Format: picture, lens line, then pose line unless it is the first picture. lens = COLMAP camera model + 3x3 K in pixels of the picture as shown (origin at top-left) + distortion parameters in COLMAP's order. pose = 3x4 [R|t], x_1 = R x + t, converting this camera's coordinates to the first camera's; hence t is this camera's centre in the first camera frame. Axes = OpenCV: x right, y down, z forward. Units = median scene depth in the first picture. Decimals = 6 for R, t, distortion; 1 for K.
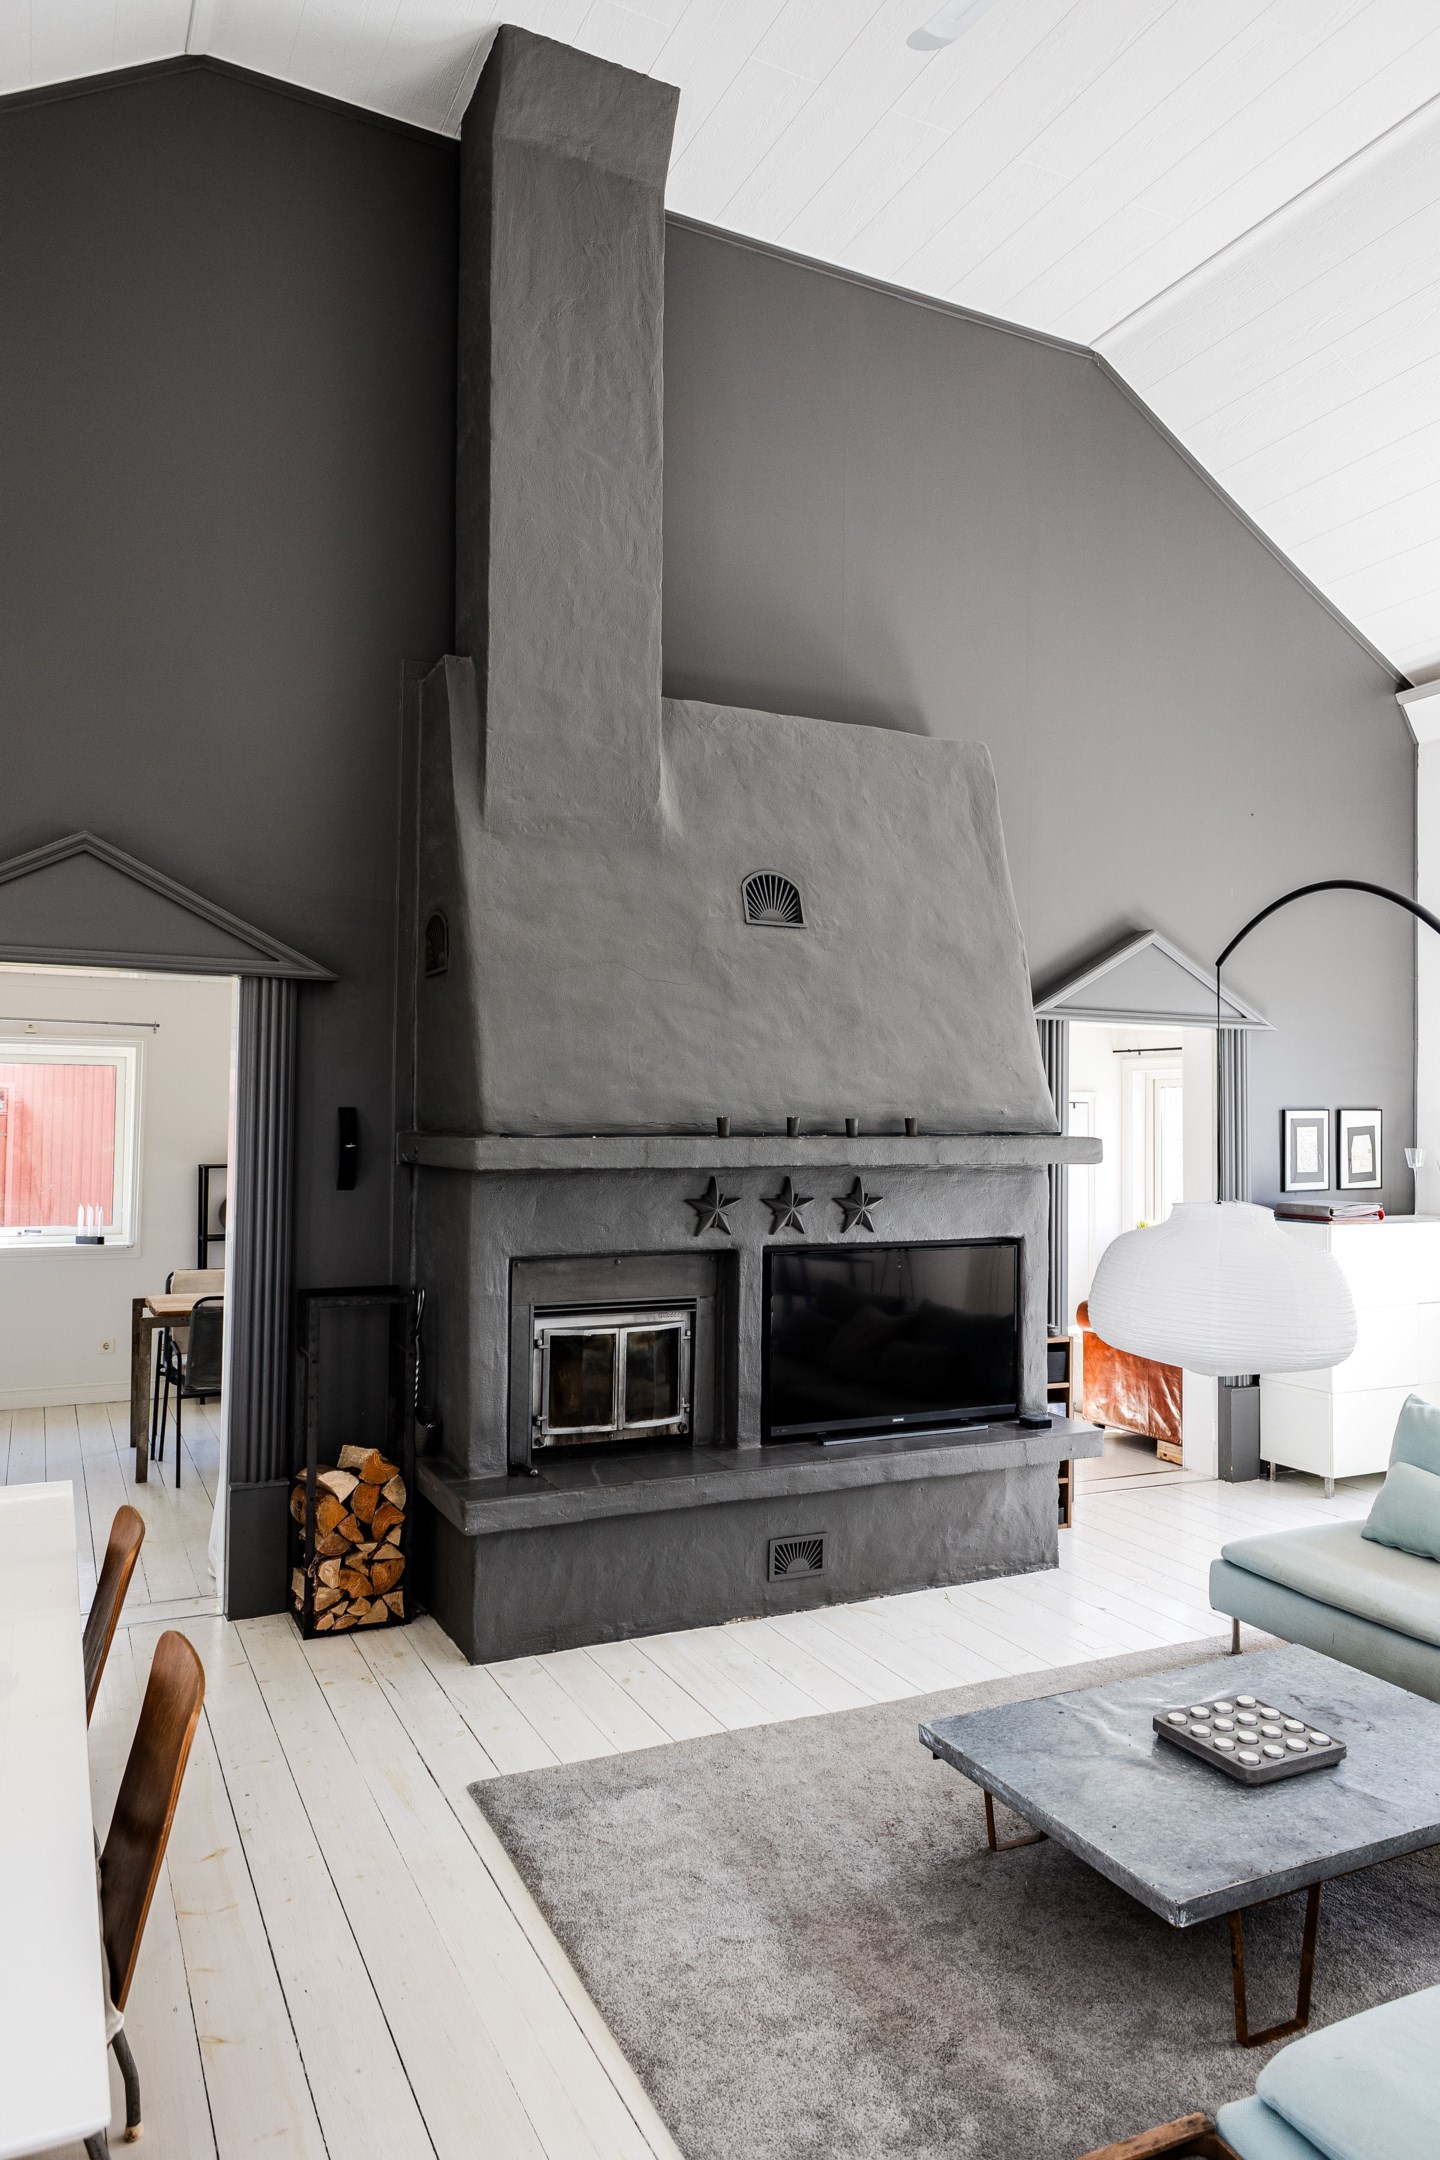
lens RADIAL K [[1406.2, 0, 740.2], [0, 1406.2, 1070.7], [0, 0, 1]] dist [0.018249, -0.018880]
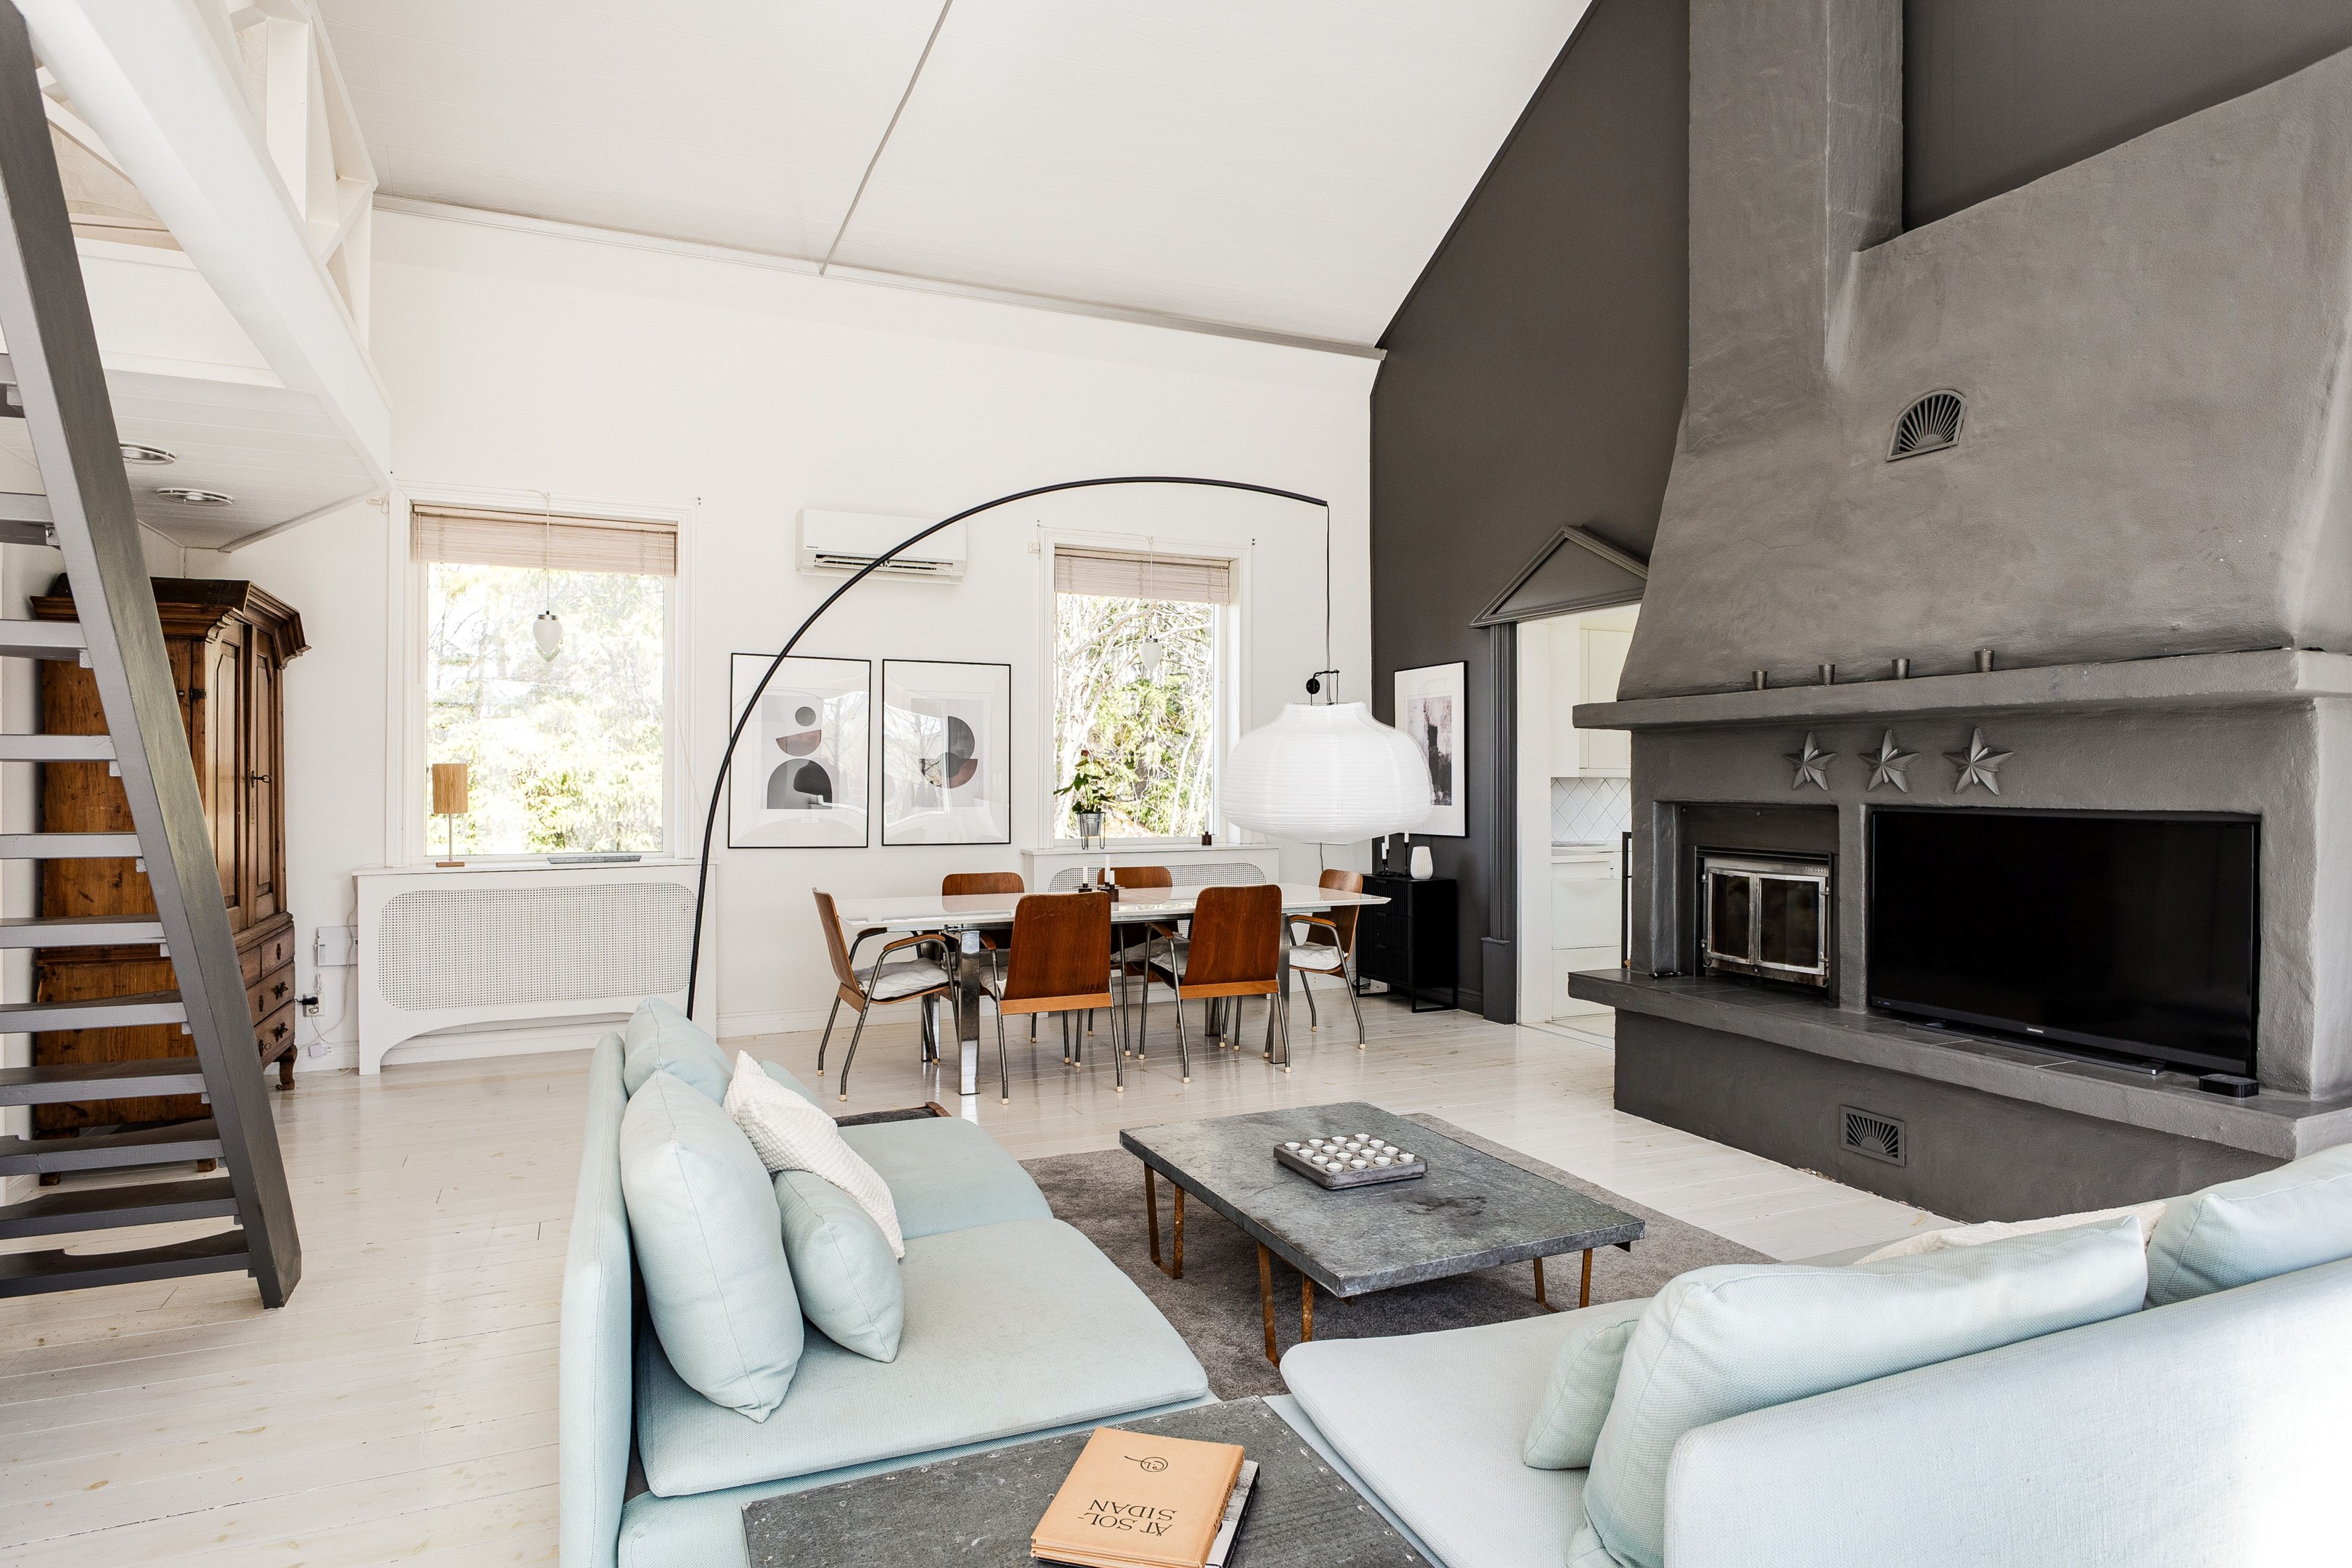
lens RADIAL K [[1321.1, 0, 1169.4], [0, 1321.1, 786.0], [0, 0, 1]] dist [0.001343, 0.000085]
pose [[-0.043095, -0.003311, -0.999065, 0.929917], [0.031105, 0.999505, -0.004654, 0.103082], [0.998587, -0.031276, -0.042971, 0.576199]]
